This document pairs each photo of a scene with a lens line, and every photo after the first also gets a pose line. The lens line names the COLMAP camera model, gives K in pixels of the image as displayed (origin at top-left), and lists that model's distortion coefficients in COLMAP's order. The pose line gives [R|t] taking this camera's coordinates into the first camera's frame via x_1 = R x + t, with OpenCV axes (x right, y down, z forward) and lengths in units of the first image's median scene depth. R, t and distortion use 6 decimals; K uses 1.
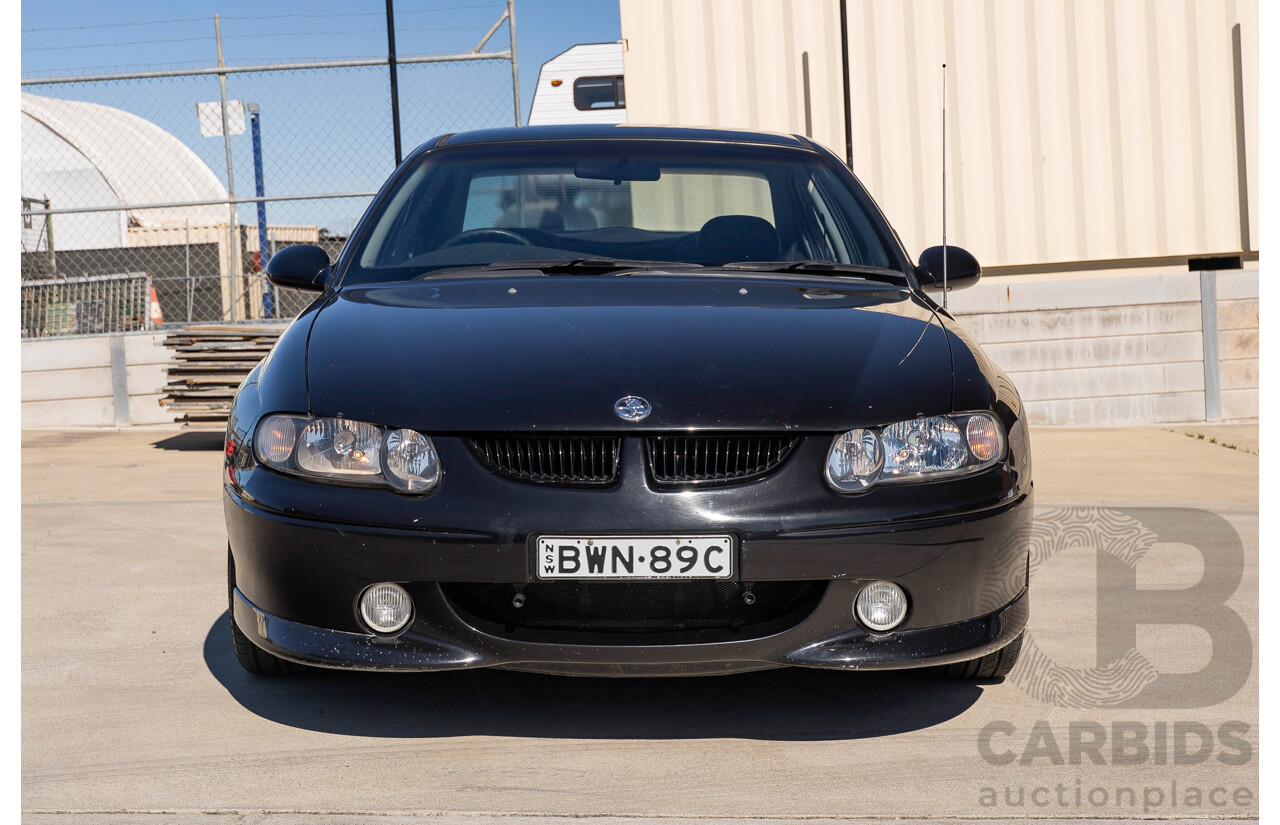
lens RADIAL K [[2372.6, 0, 640.0], [0, 2372.6, 412.5], [0, 0, 1]] dist [0.017826, -0.243047]
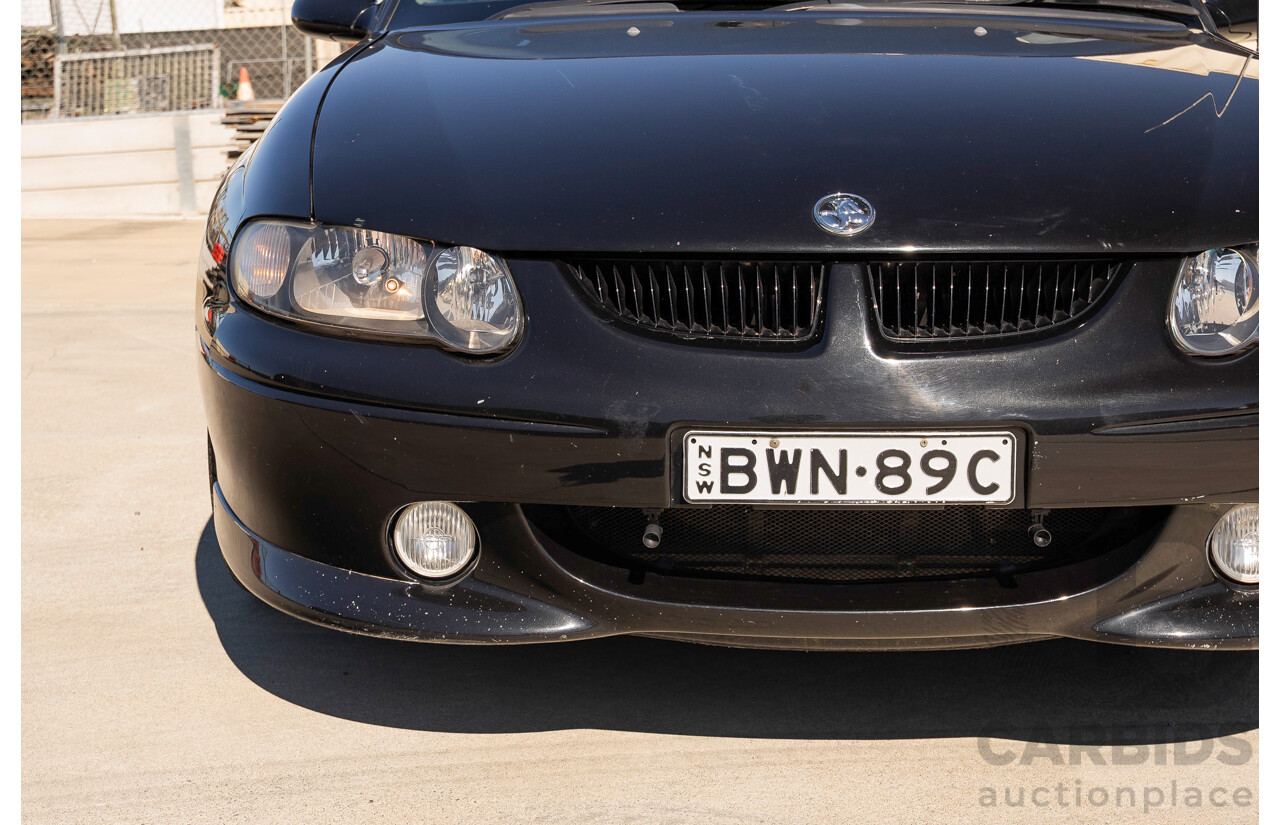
lens RADIAL K [[2372.6, 0, 640.0], [0, 2372.6, 412.5], [0, 0, 1]] dist [0.017826, -0.243047]
pose [[0.999091, 0.005369, -0.042287, -0.028456], [-0.001515, 0.995882, 0.090644, -0.005975], [0.042600, -0.090498, 0.994985, 0.398820]]
